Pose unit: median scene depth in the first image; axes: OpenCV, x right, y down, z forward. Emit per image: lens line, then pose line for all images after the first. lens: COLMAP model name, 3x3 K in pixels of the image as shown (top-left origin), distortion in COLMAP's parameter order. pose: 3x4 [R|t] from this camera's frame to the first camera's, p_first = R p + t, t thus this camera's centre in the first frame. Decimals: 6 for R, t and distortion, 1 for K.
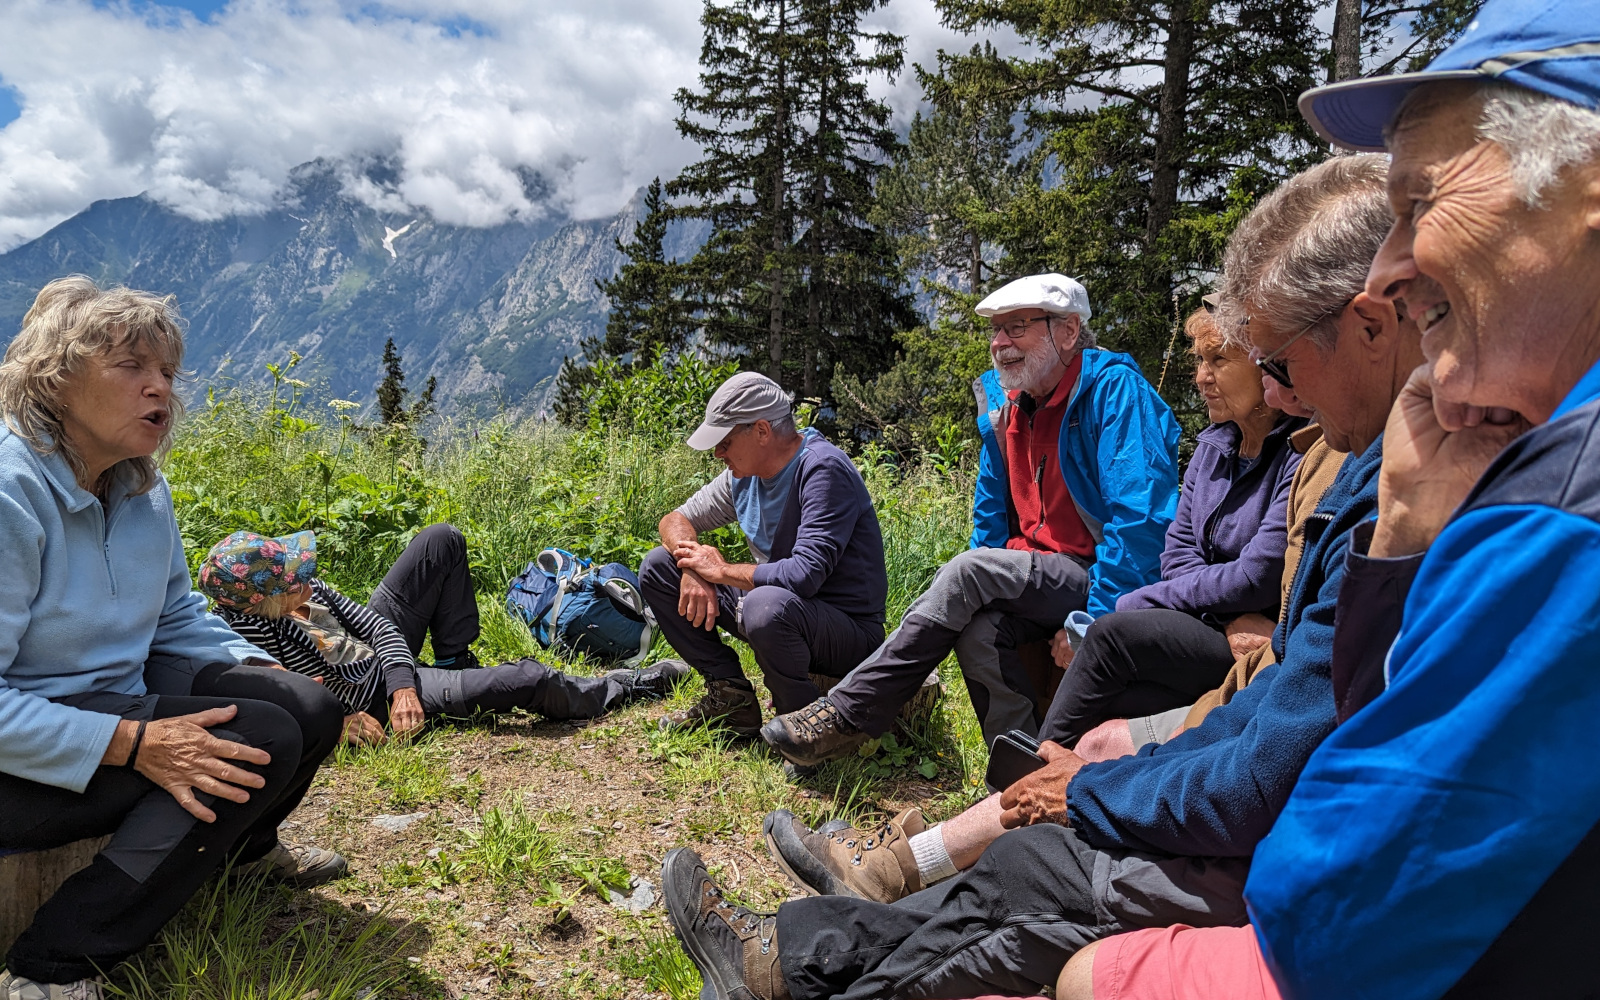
lens RADIAL K [[1245.6, 0, 830.2], [0, 1245.6, 537.2], [0, 0, 1]] dist [0.063068, -0.073826]
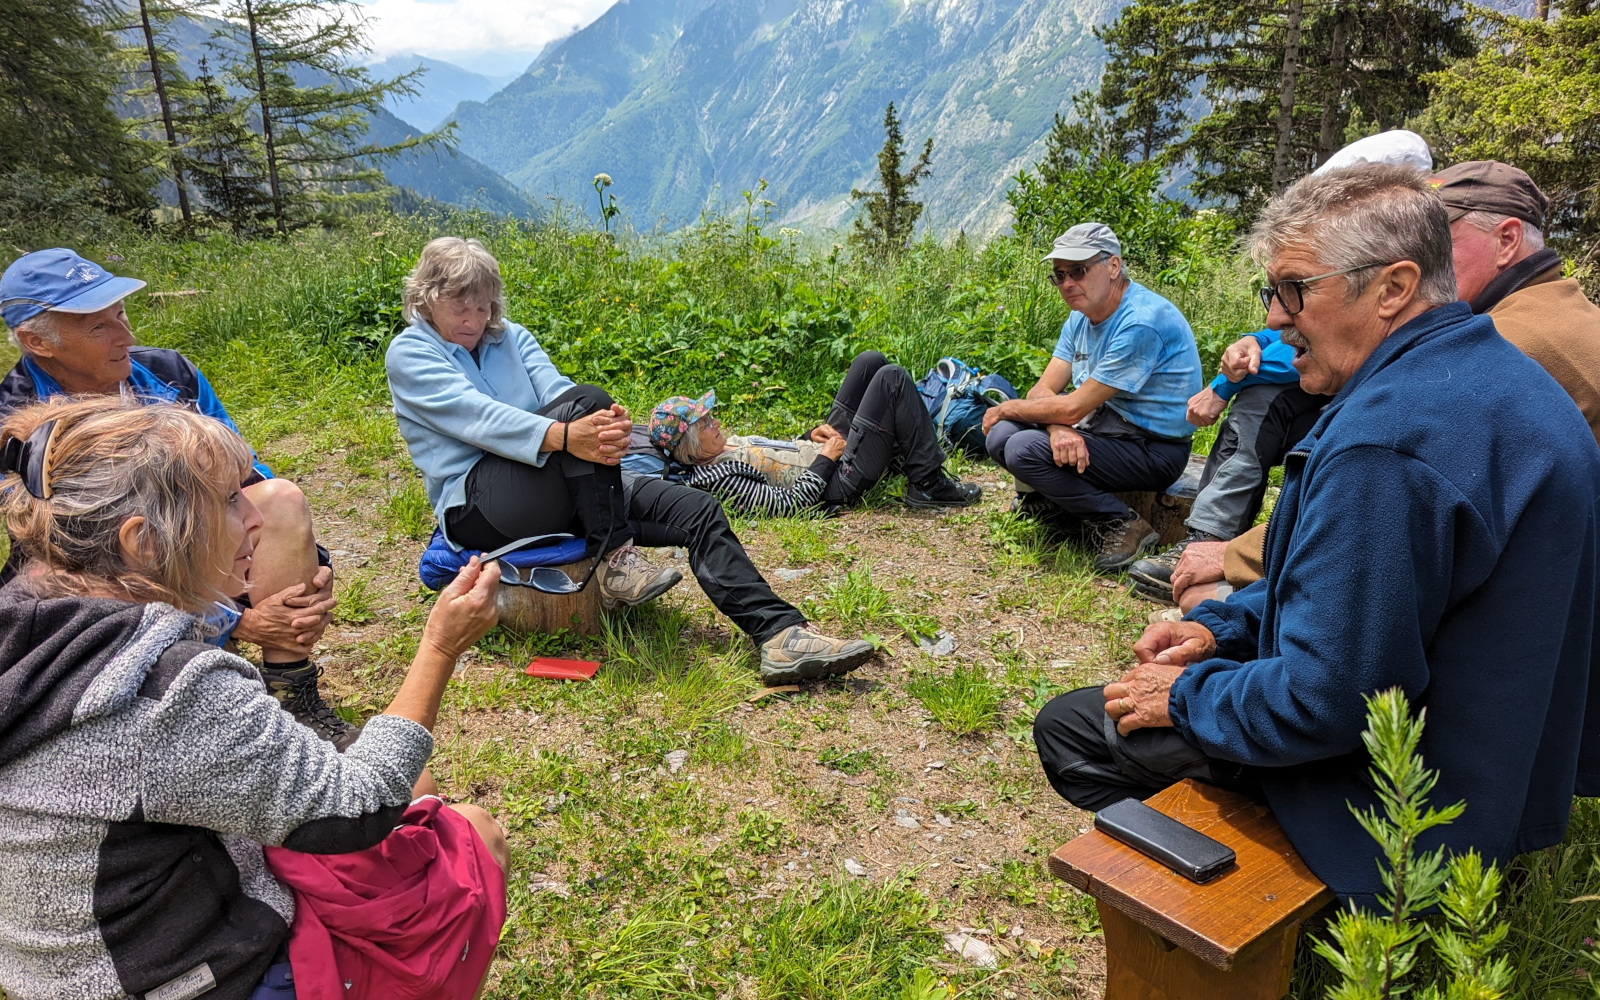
lens RADIAL K [[1346.0, 0, 825.8], [0, 1346.0, 503.4], [0, 0, 1]] dist [0.067388, -0.081983]
pose [[0.917374, 0.073404, -0.391199, 0.064553], [-0.006892, 0.985629, 0.168781, -0.024965], [0.397966, -0.152140, 0.904697, -0.079125]]
